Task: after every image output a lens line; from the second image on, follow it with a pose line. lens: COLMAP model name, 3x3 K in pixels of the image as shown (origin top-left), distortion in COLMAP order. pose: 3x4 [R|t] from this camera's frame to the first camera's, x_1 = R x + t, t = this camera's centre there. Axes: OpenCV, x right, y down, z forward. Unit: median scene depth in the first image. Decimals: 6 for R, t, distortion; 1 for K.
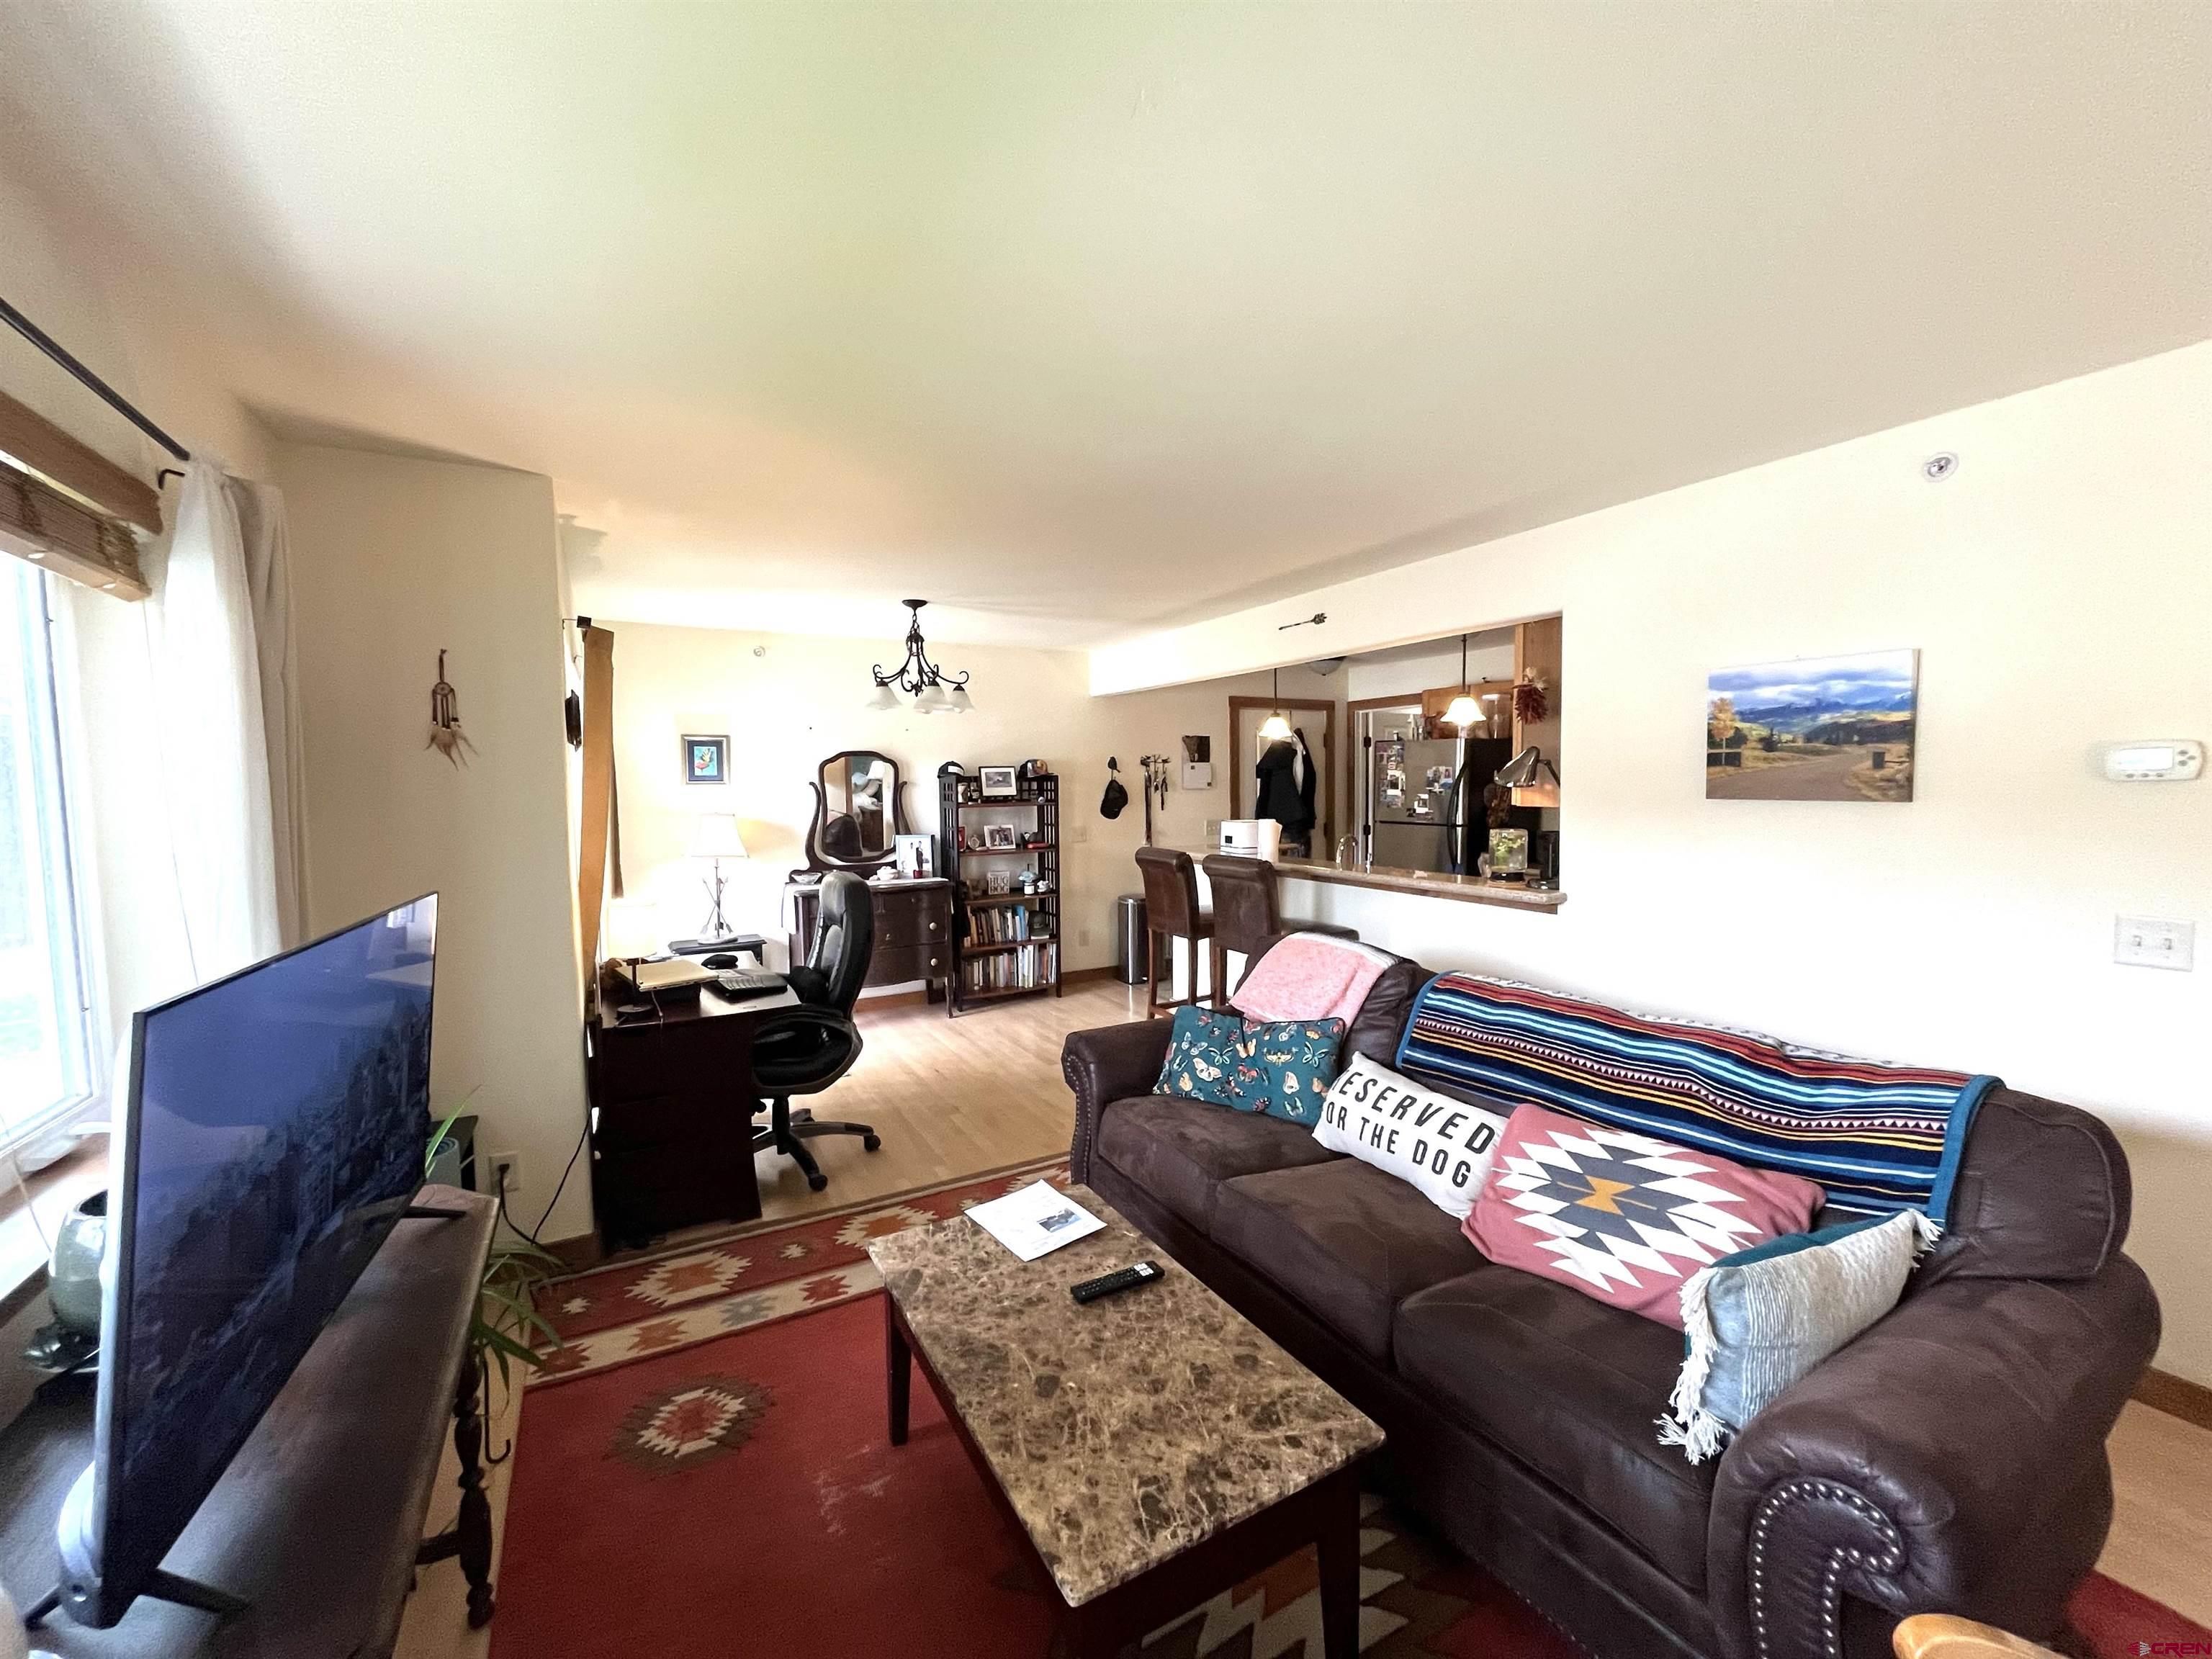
lens RADIAL K [[886.7, 0, 1104.7], [0, 886.7, 844.3], [0, 0, 1]] dist [-0.006612, 0.000770]
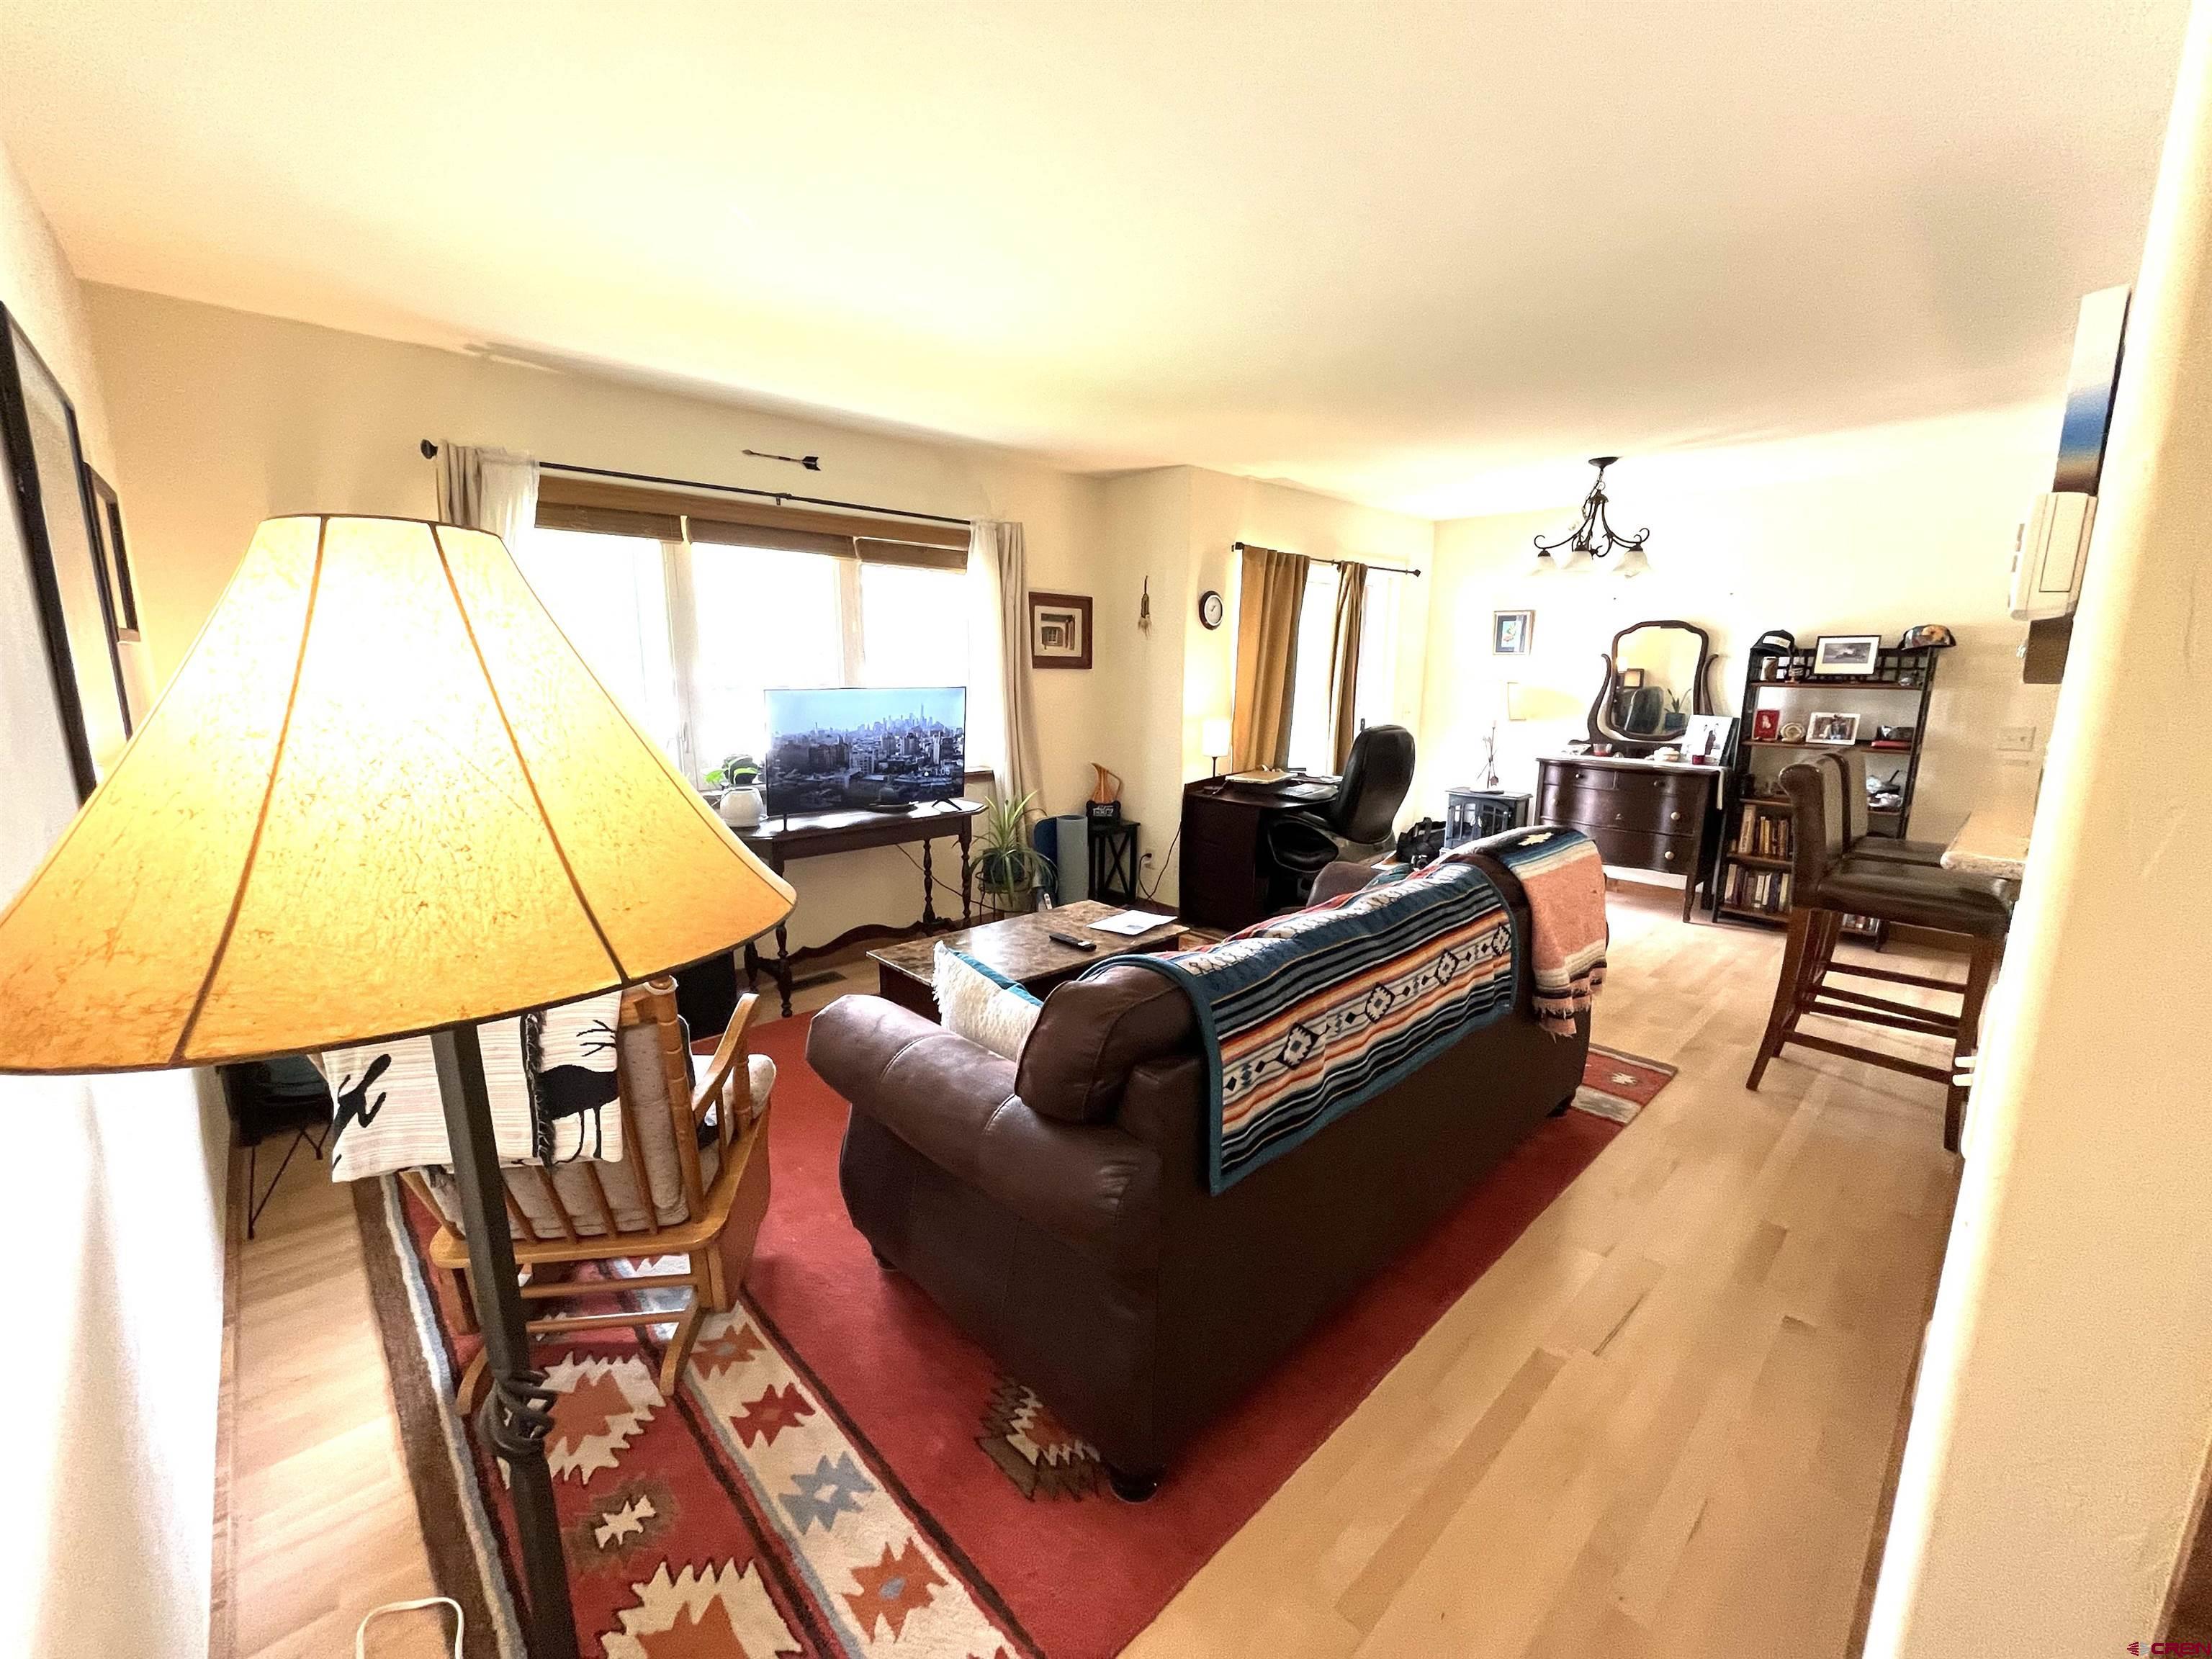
lens RADIAL K [[886.7, 0, 1101.2], [0, 886.7, 841.4], [0, 0, 1]] dist [-0.006612, 0.000770]
pose [[0.243407, 0.203292, -0.948380, 0.496206], [-0.080244, 0.978657, 0.189186, -0.006185], [0.966599, 0.030053, 0.254525, 0.190349]]
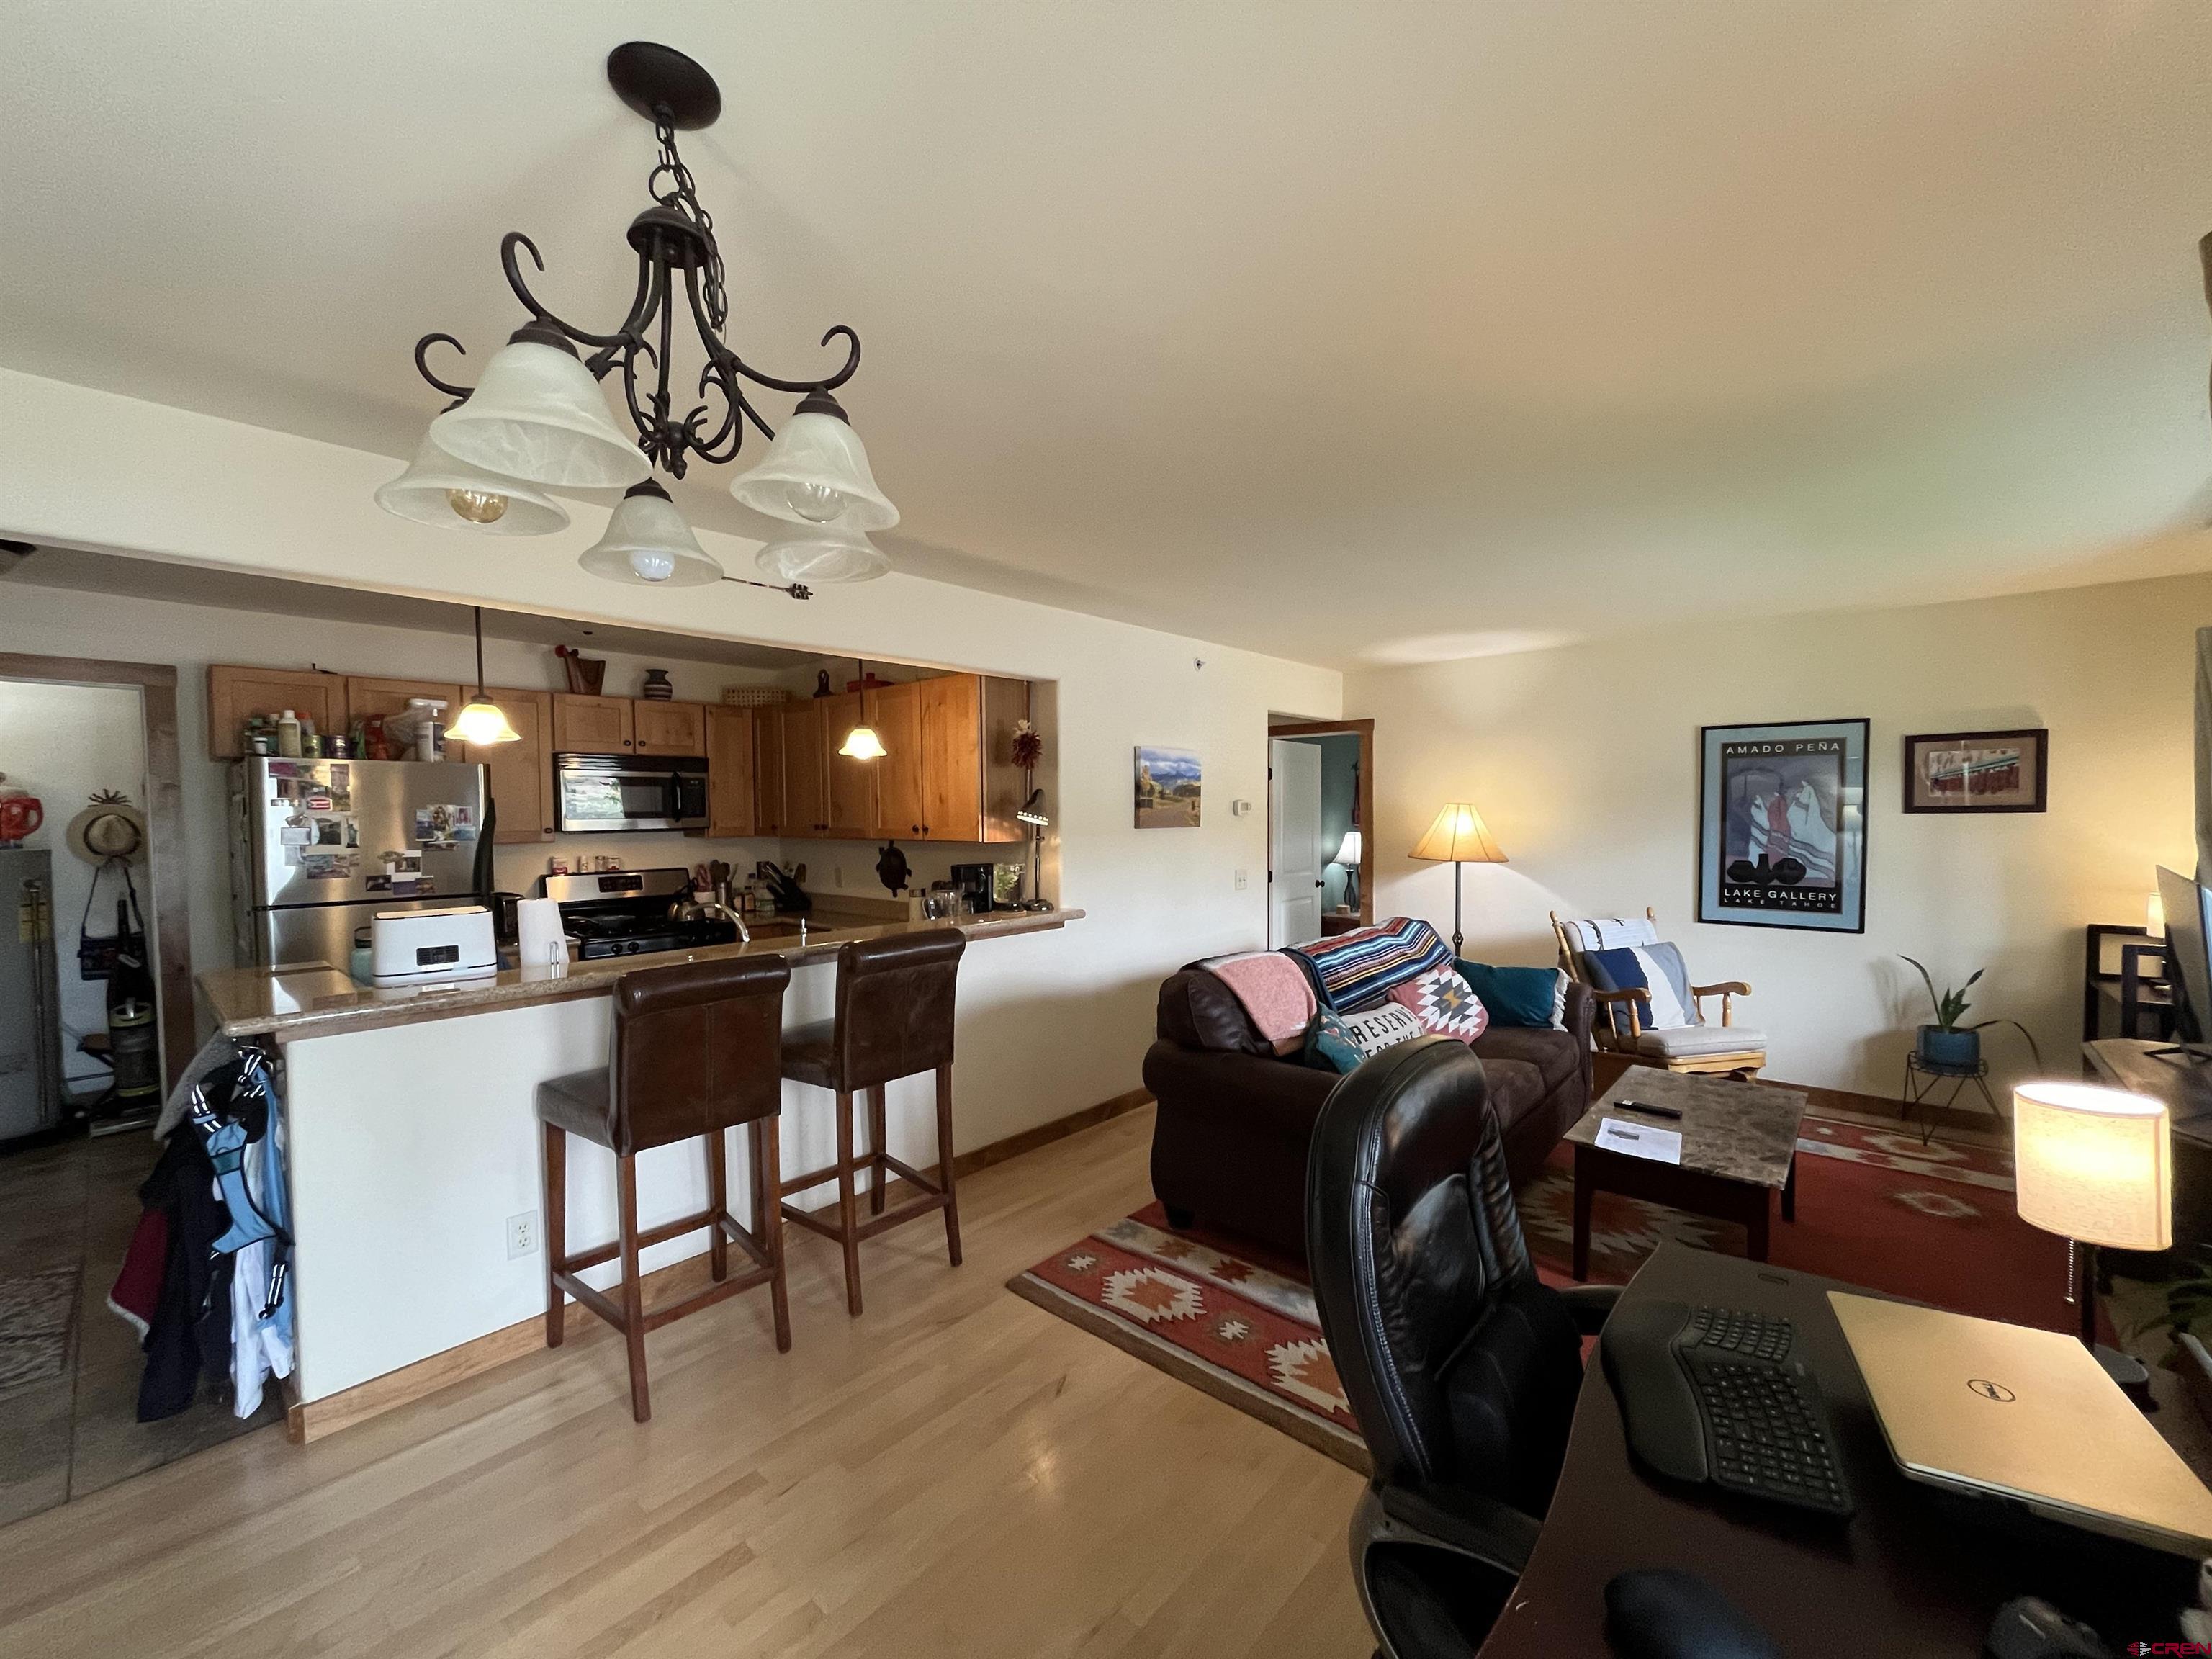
lens RADIAL K [[886.7, 0, 1104.2], [0, 886.7, 836.5], [0, 0, 1]] dist [-0.006612, 0.000770]
pose [[-0.326082, -0.013070, 0.945251, -0.377130], [0.083279, 0.995620, 0.042495, -0.052835], [-0.941666, 0.092577, -0.323565, 0.760303]]
